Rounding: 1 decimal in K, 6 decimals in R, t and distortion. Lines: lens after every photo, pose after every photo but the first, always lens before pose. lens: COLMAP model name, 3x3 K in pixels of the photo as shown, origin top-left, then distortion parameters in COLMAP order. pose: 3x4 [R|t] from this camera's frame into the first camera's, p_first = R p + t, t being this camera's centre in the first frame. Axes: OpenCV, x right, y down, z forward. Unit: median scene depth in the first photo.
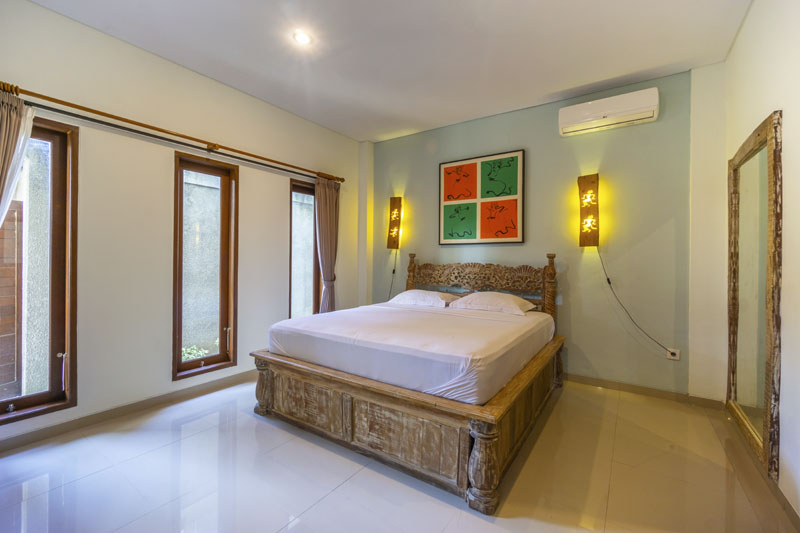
lens RADIAL K [[345.0, 0, 403.6], [0, 345.0, 263.7], [0, 0, 1]] dist [-0.025685, -0.001151]
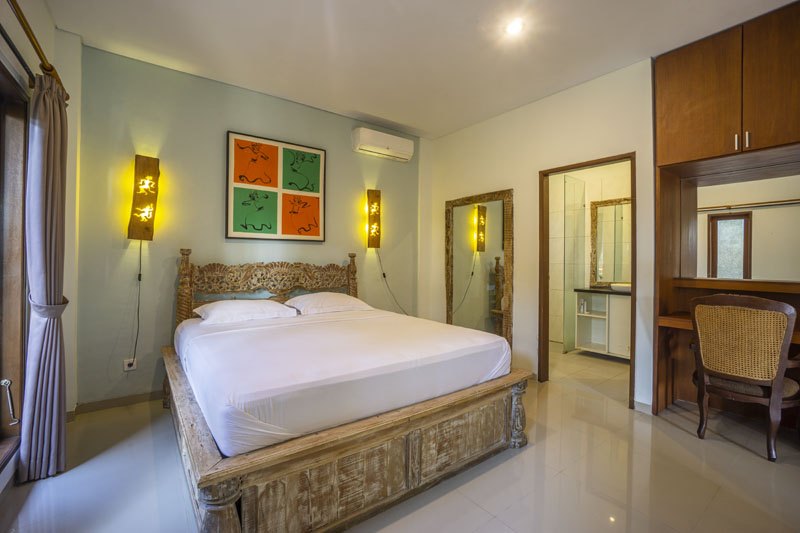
lens RADIAL K [[345.0, 0, 405.2], [0, 345.0, 260.2], [0, 0, 1]] dist [-0.025685, -0.001151]
pose [[0.332104, -0.009129, 0.943198, -0.563886], [-0.000852, 0.999950, 0.009978, -0.017632], [-0.943242, -0.004117, 0.332080, 0.458013]]
